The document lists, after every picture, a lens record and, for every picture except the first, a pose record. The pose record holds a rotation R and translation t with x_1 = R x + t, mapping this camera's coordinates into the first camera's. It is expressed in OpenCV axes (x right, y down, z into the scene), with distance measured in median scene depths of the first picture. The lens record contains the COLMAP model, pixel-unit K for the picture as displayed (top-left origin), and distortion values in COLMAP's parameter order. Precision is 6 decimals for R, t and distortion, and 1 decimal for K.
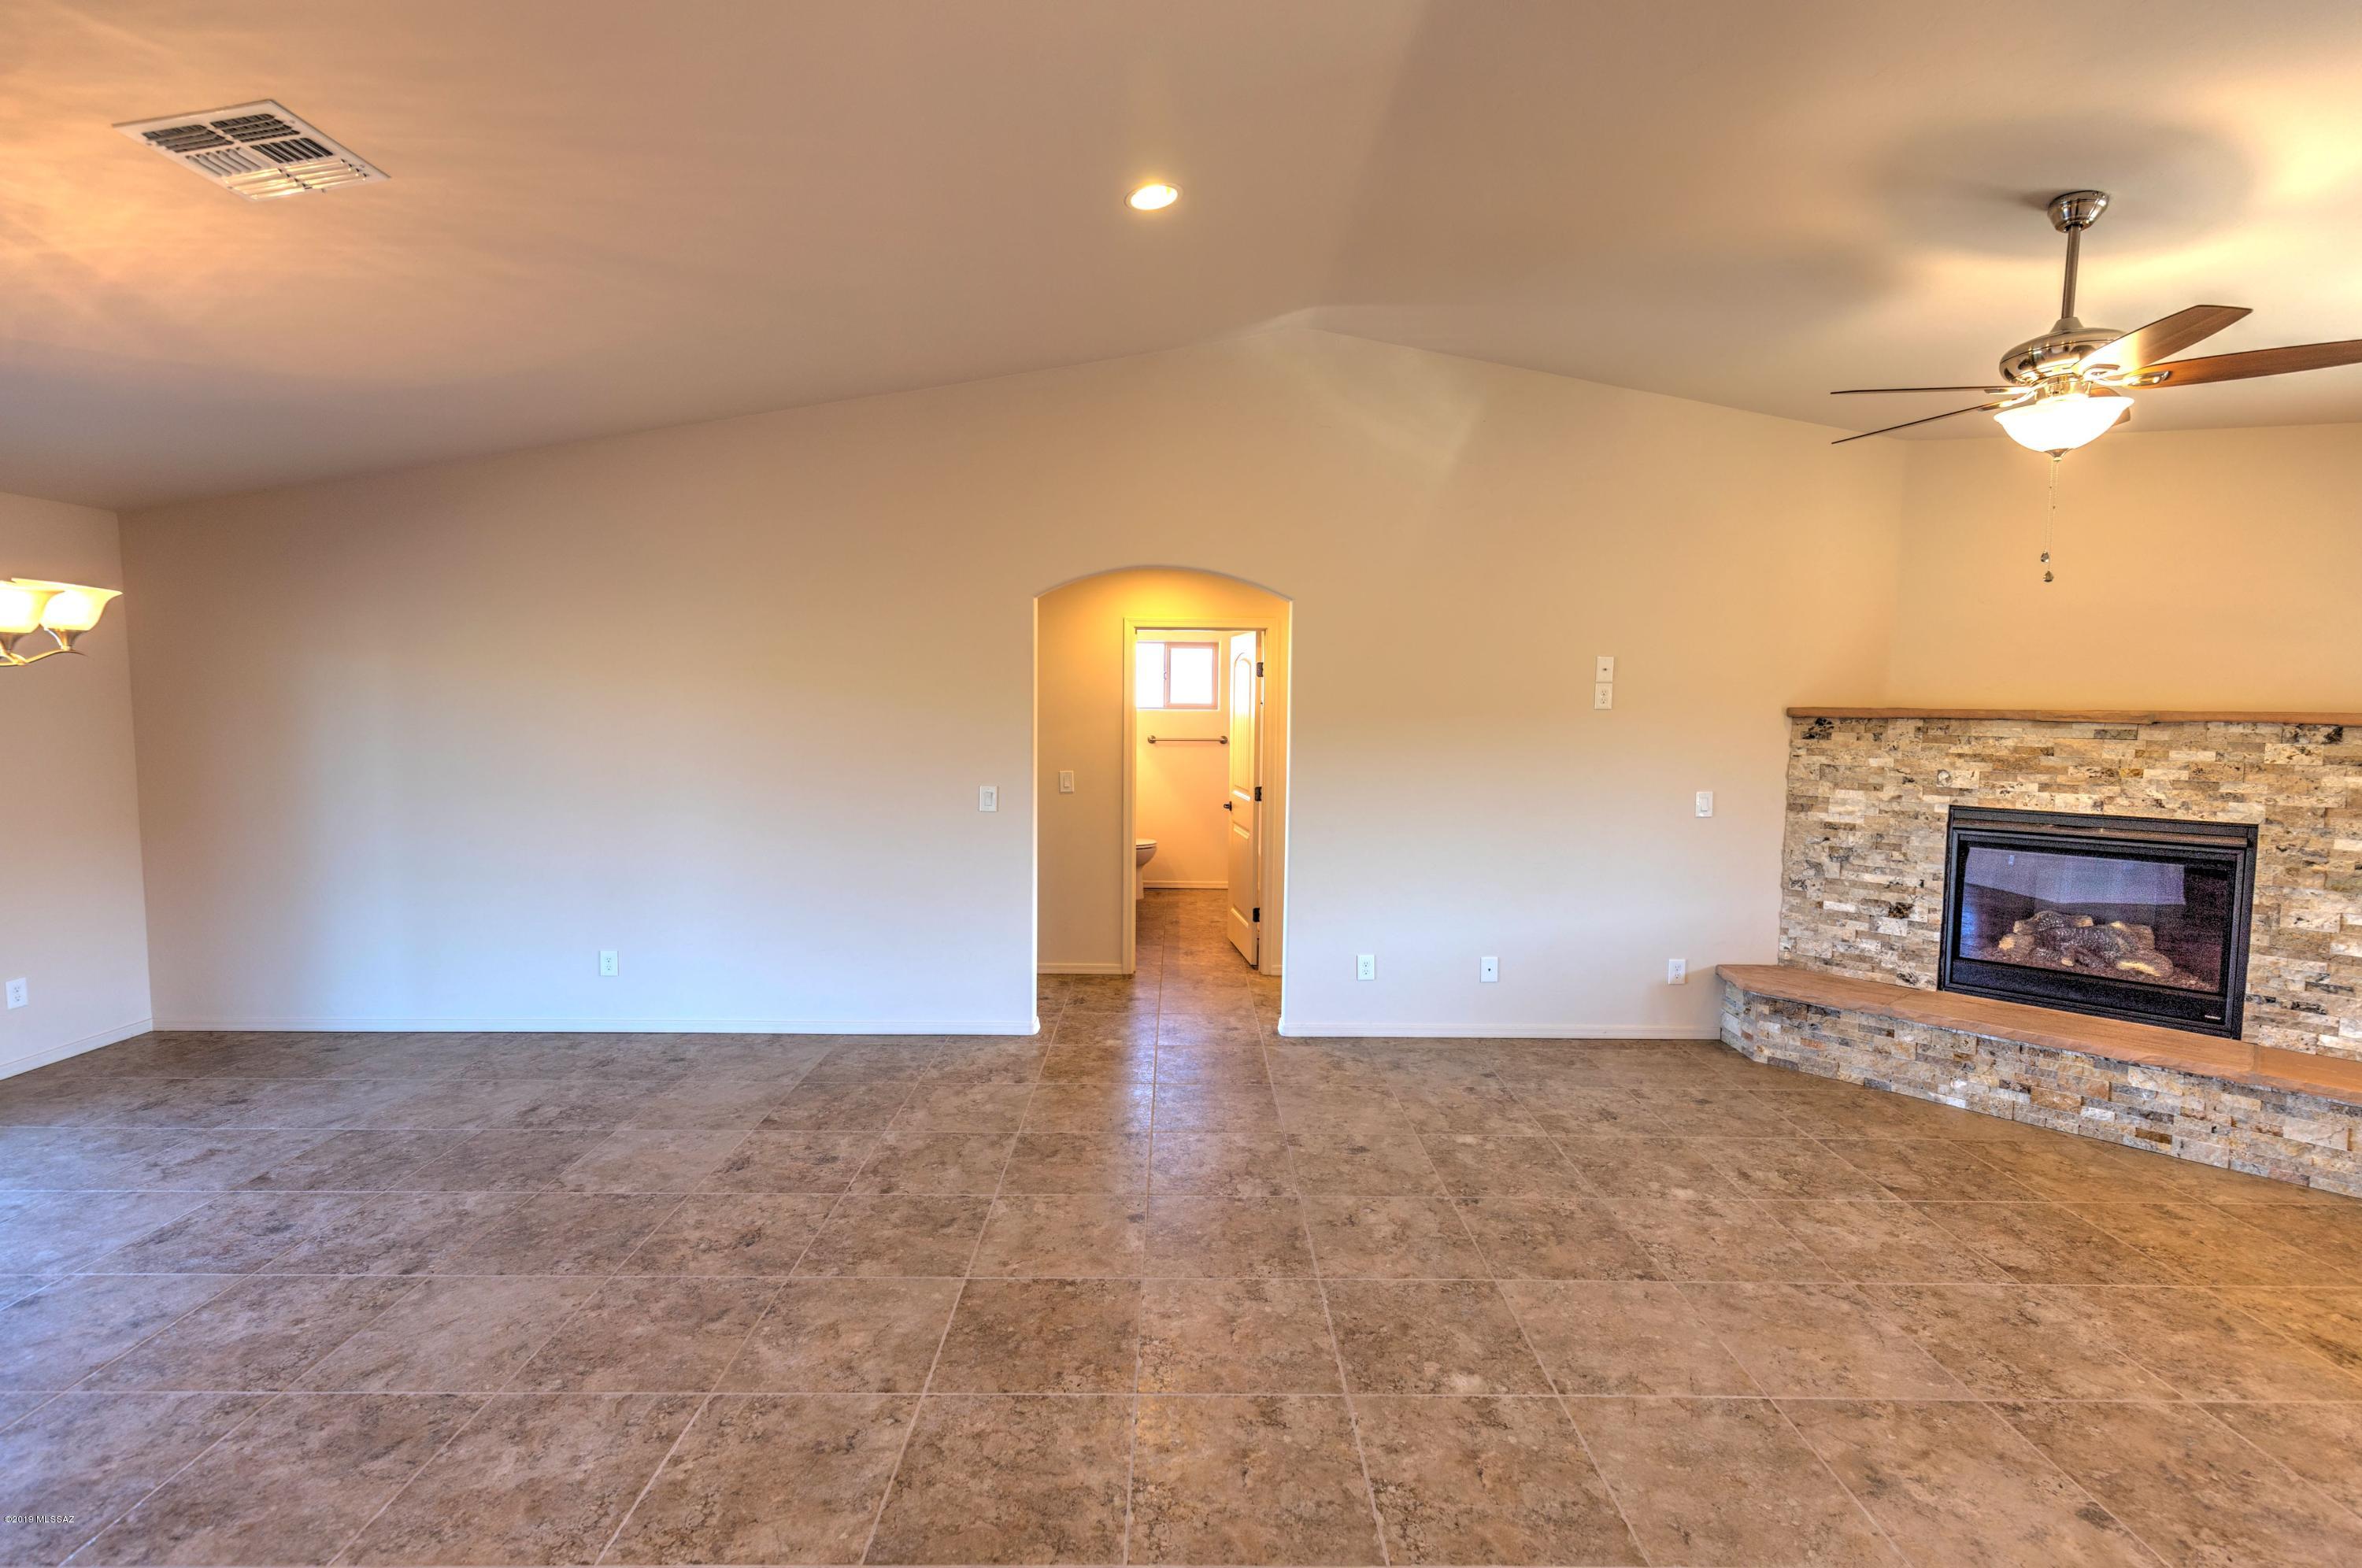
lens RADIAL K [[1061.4, 0, 1185.2], [0, 1061.4, 781.2], [0, 0, 1]] dist [0.000732, 0.000071]
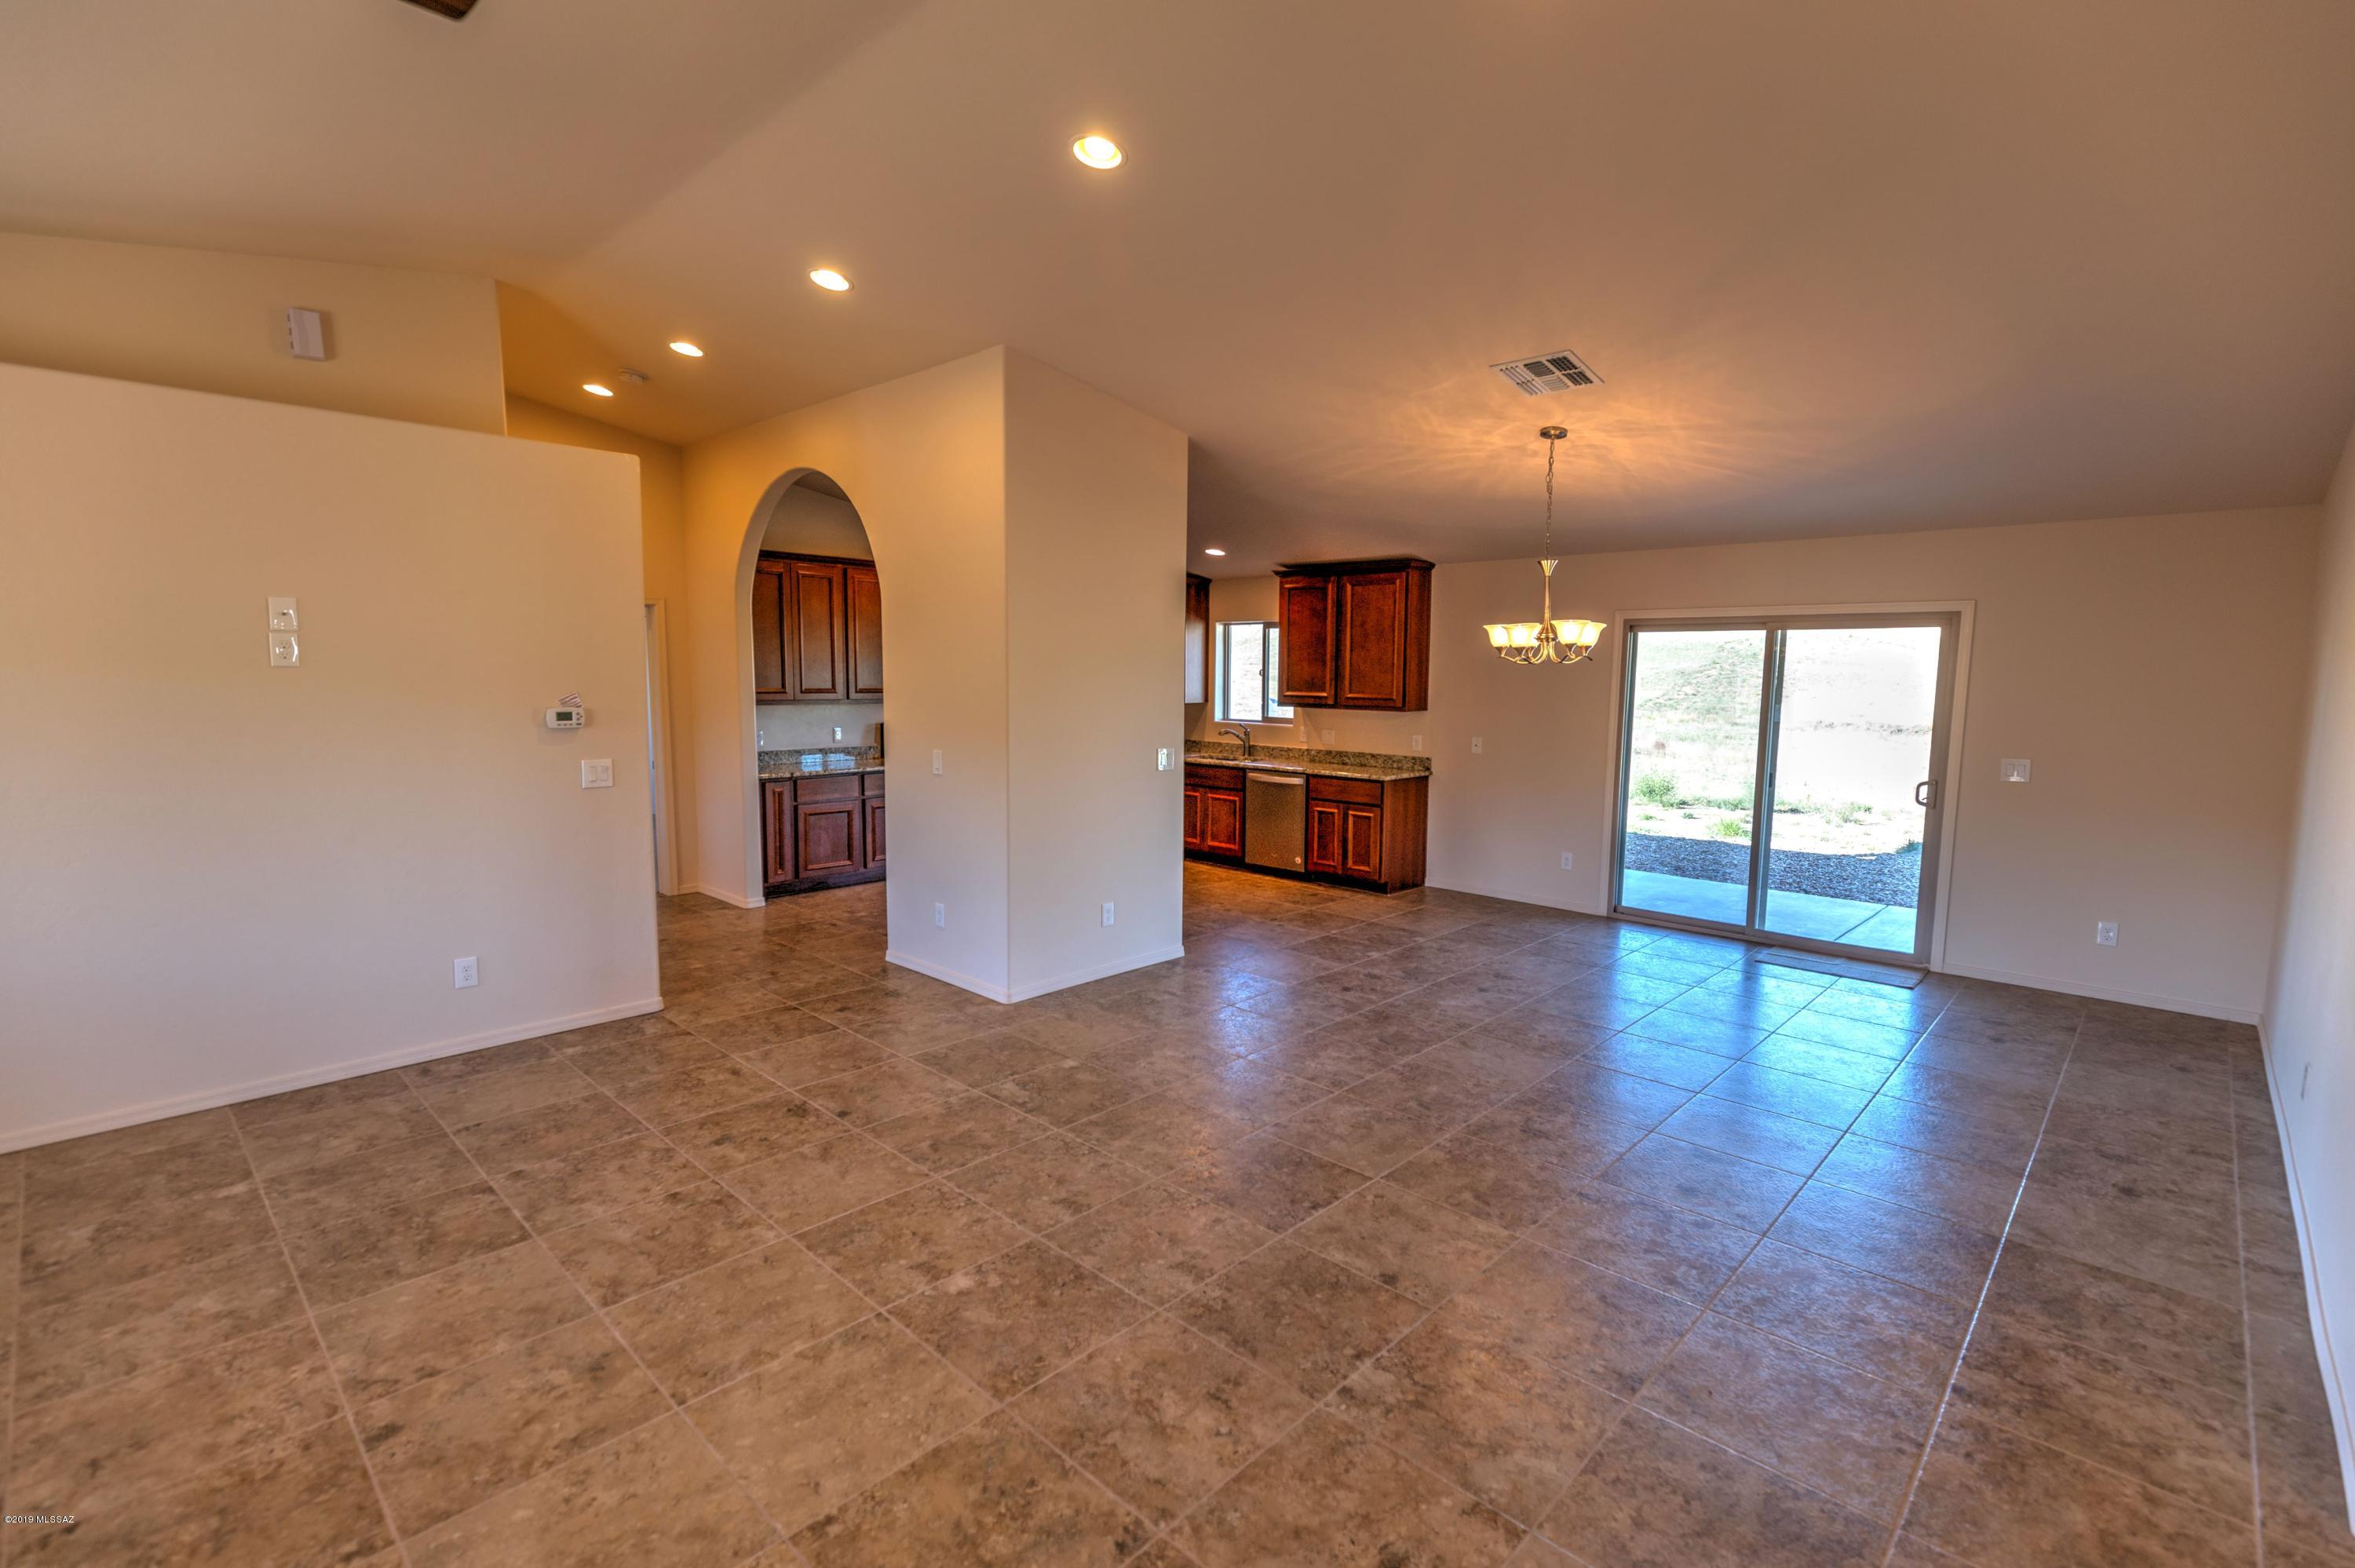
lens RADIAL K [[1058.9, 0, 1174.0], [0, 1058.9, 789.0], [0, 0, 1]] dist [0.007396, -0.000407]
pose [[-0.697263, 0.063271, -0.714018, 0.528850], [-0.076143, 0.983924, 0.161544, -0.081771], [0.712760, 0.167006, -0.681236, 1.116978]]
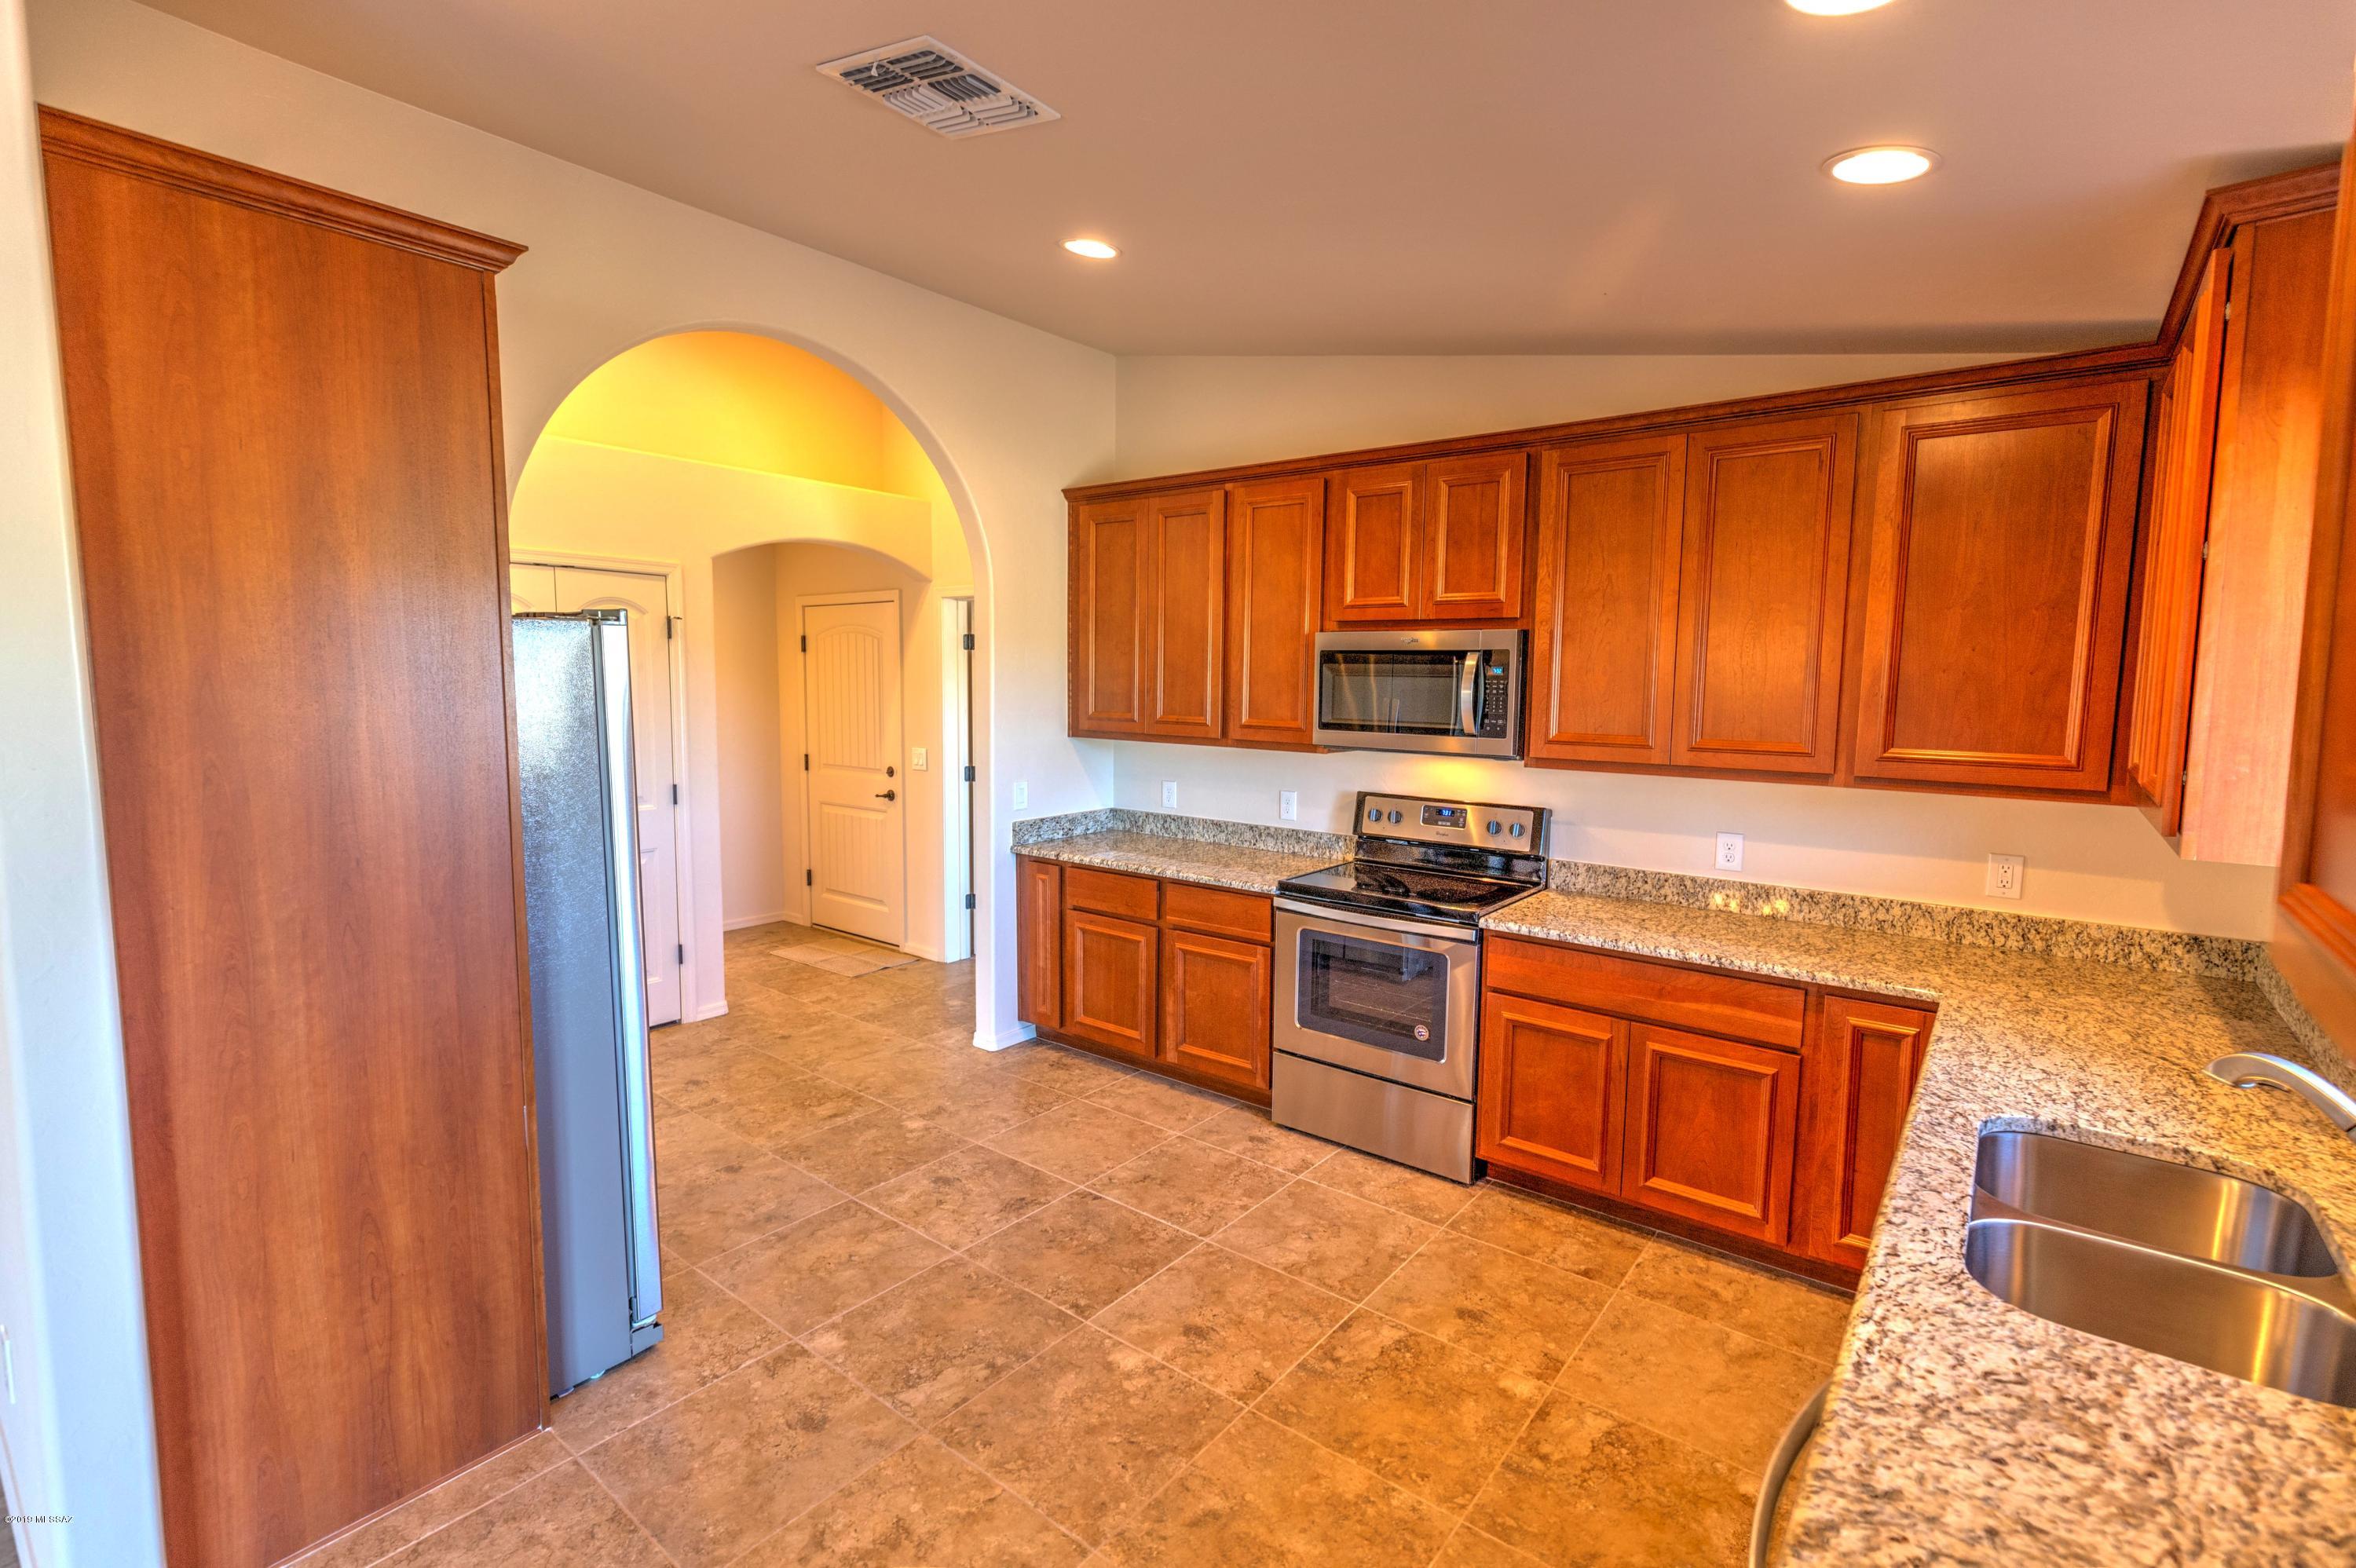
lens RADIAL K [[1056.8, 0, 1186.6], [0, 1056.8, 780.2], [0, 0, 1]] dist [0.006848, -0.000573]
pose [[-0.780266, -0.081800, 0.620075, -1.040463], [0.030797, 0.985183, 0.168717, -0.019004], [-0.624689, 0.150741, -0.766186, 0.164858]]
